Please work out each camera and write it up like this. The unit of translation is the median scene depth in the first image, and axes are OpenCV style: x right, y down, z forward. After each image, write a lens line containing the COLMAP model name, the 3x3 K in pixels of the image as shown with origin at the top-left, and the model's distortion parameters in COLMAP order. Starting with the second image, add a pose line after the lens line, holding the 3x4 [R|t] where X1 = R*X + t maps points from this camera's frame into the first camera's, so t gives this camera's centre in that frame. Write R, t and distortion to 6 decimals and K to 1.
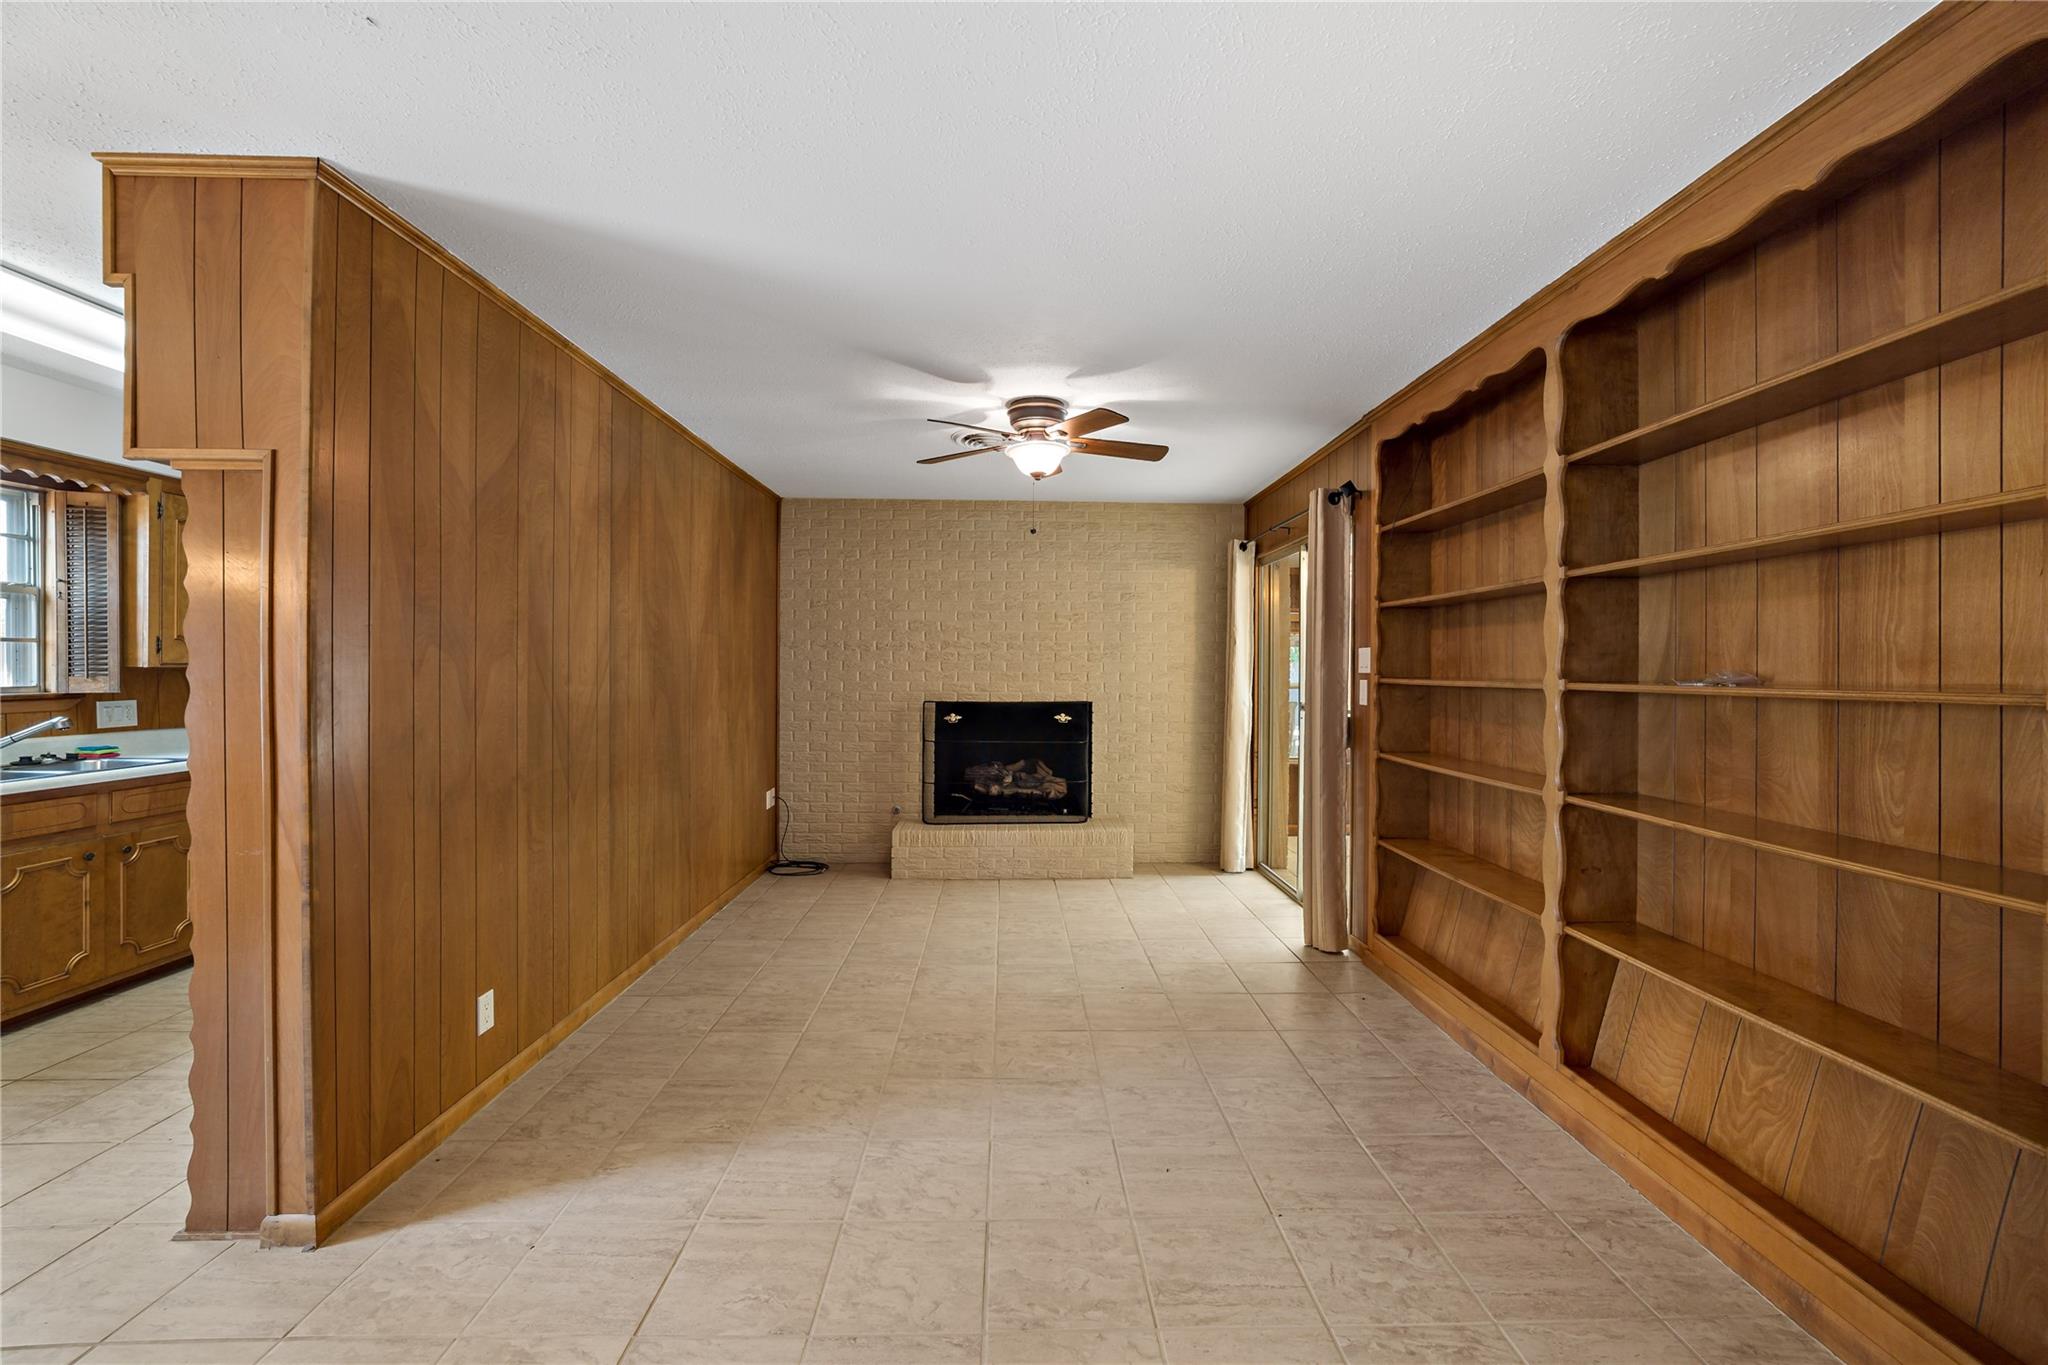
lens RADIAL K [[835.4, 0, 1026.4], [0, 835.4, 666.3], [0, 0, 1]] dist [-0.025169, 0.005235]
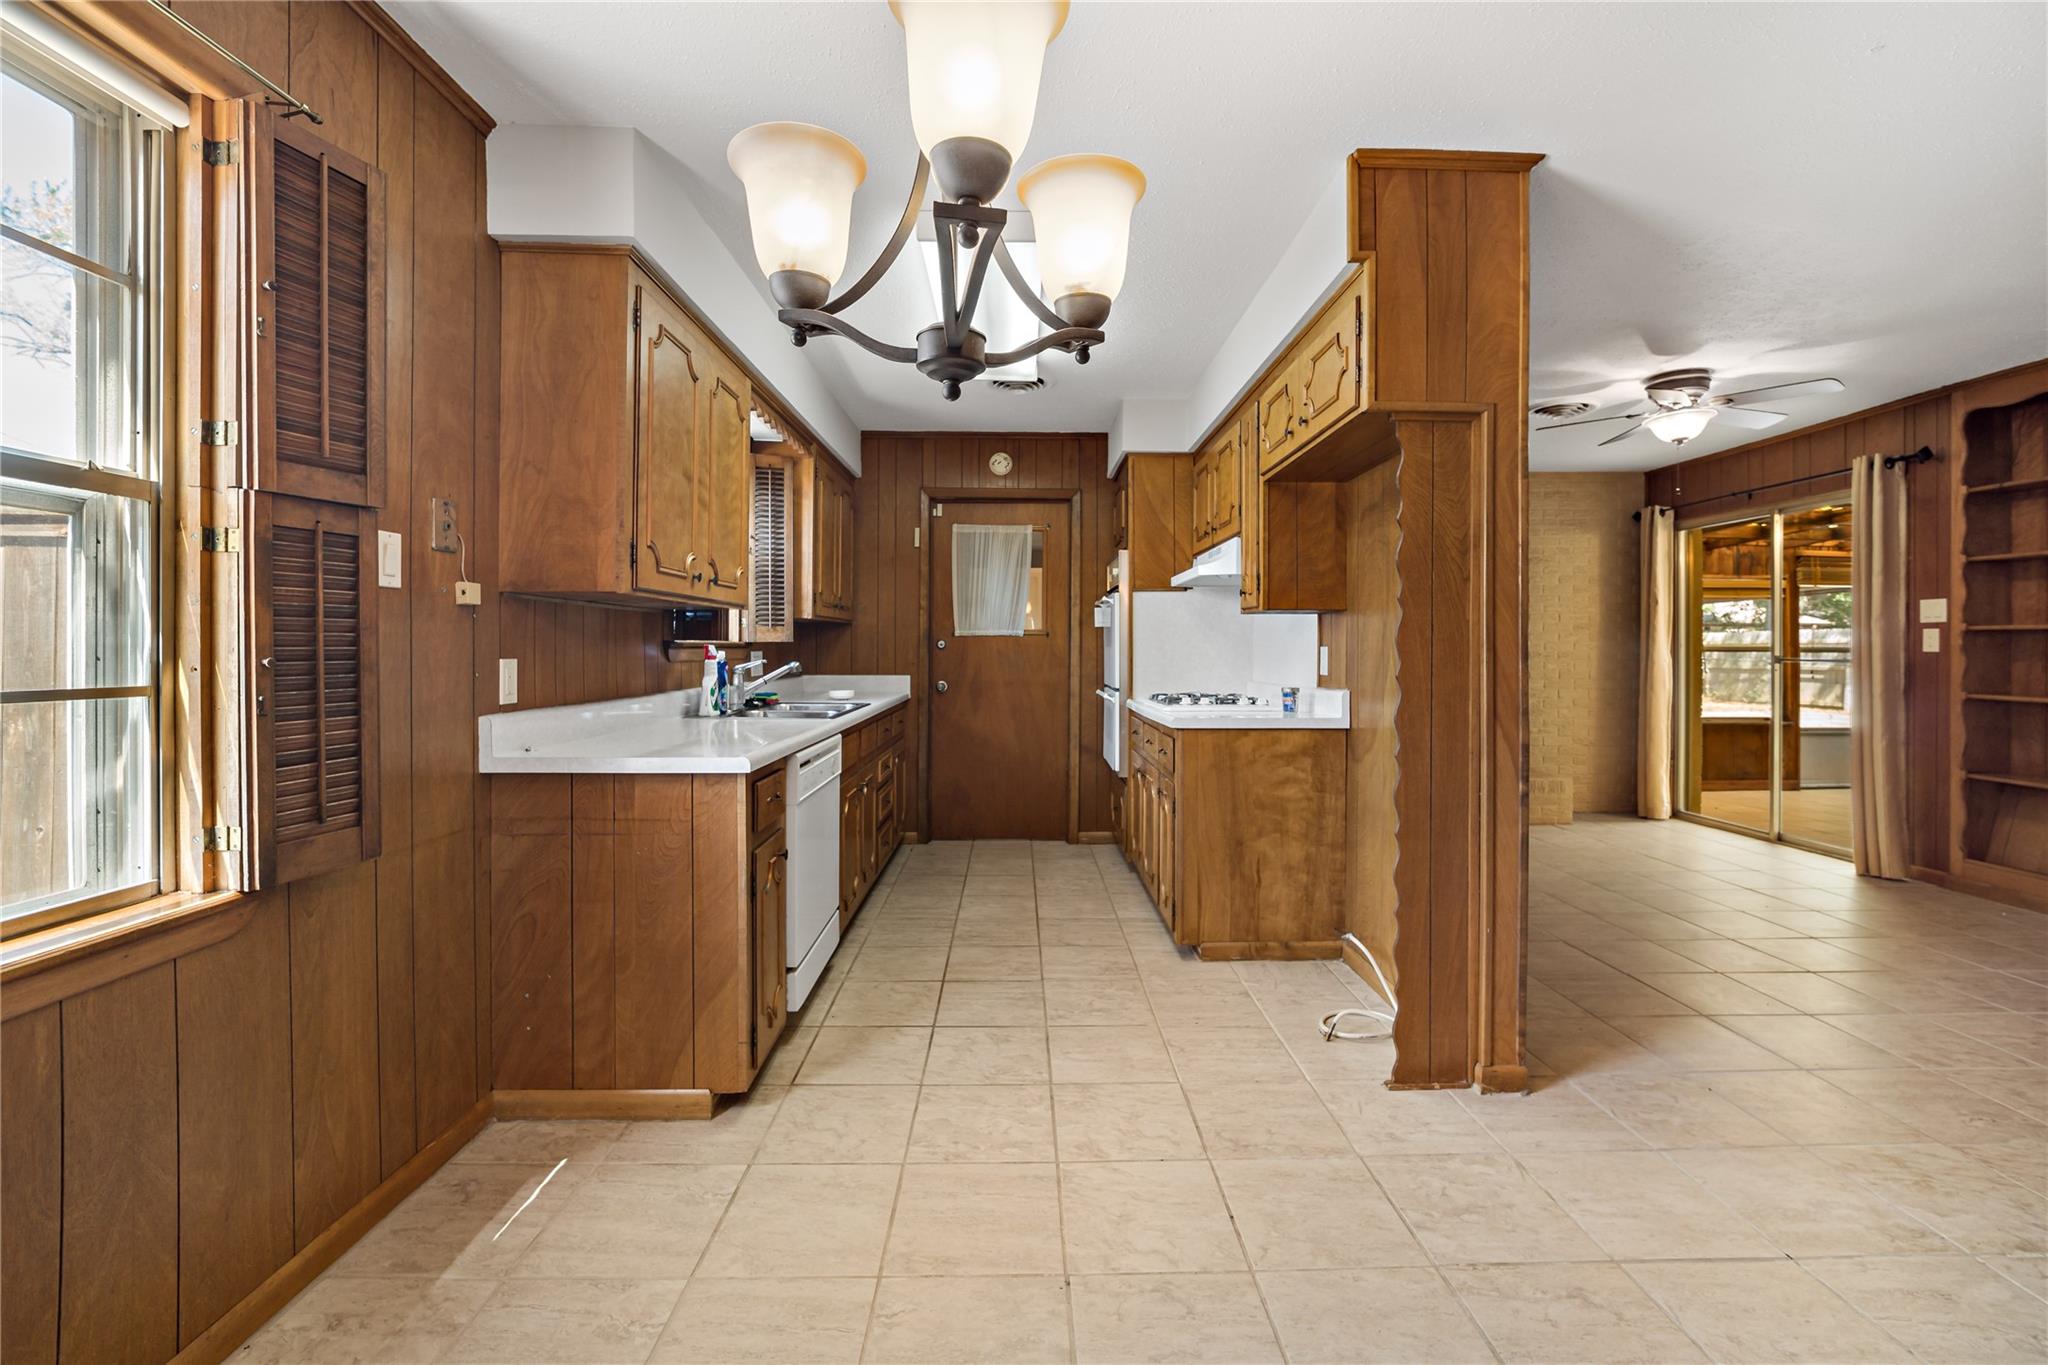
lens RADIAL K [[834.6, 0, 1026.2], [0, 834.6, 650.1], [0, 0, 1]] dist [-0.017571, 0.000070]
pose [[0.999925, -0.002093, -0.012079, -0.833433], [0.002125, 0.999994, 0.002644, 0.042030], [0.012074, -0.002670, 0.999924, -0.095104]]
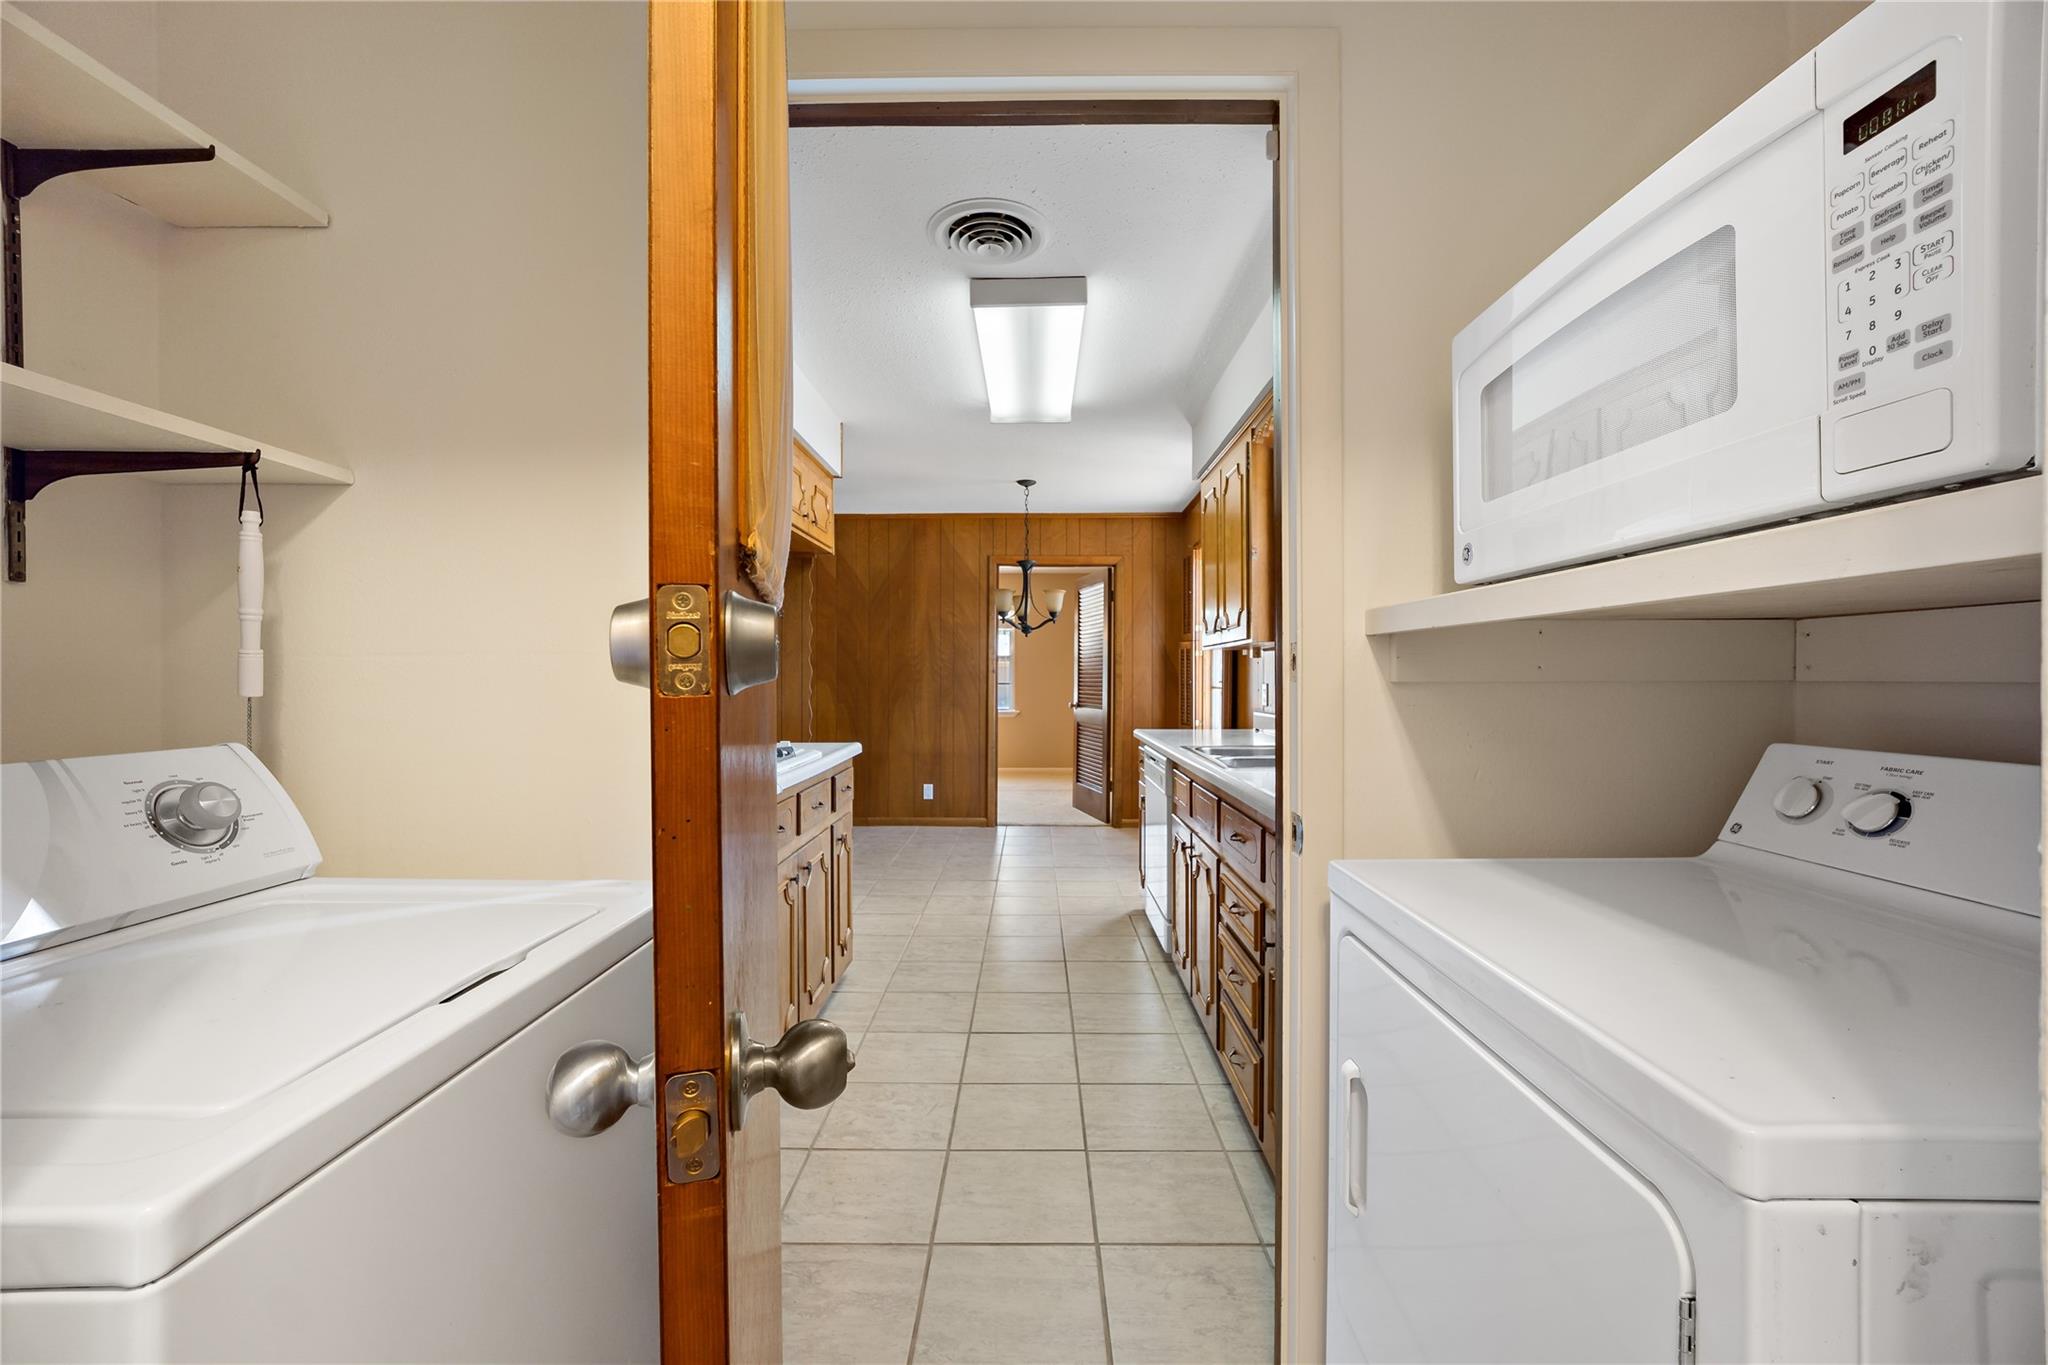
lens RADIAL K [[810.8, 0, 1023.2], [0, 810.8, 758.1], [0, 0, 1]] dist [-0.024234, 0.004455]
pose [[-0.999285, -0.004996, 0.037467, -0.912541], [-0.001362, 0.995342, 0.096394, 0.040633], [-0.037775, 0.096274, -0.994638, 1.700986]]
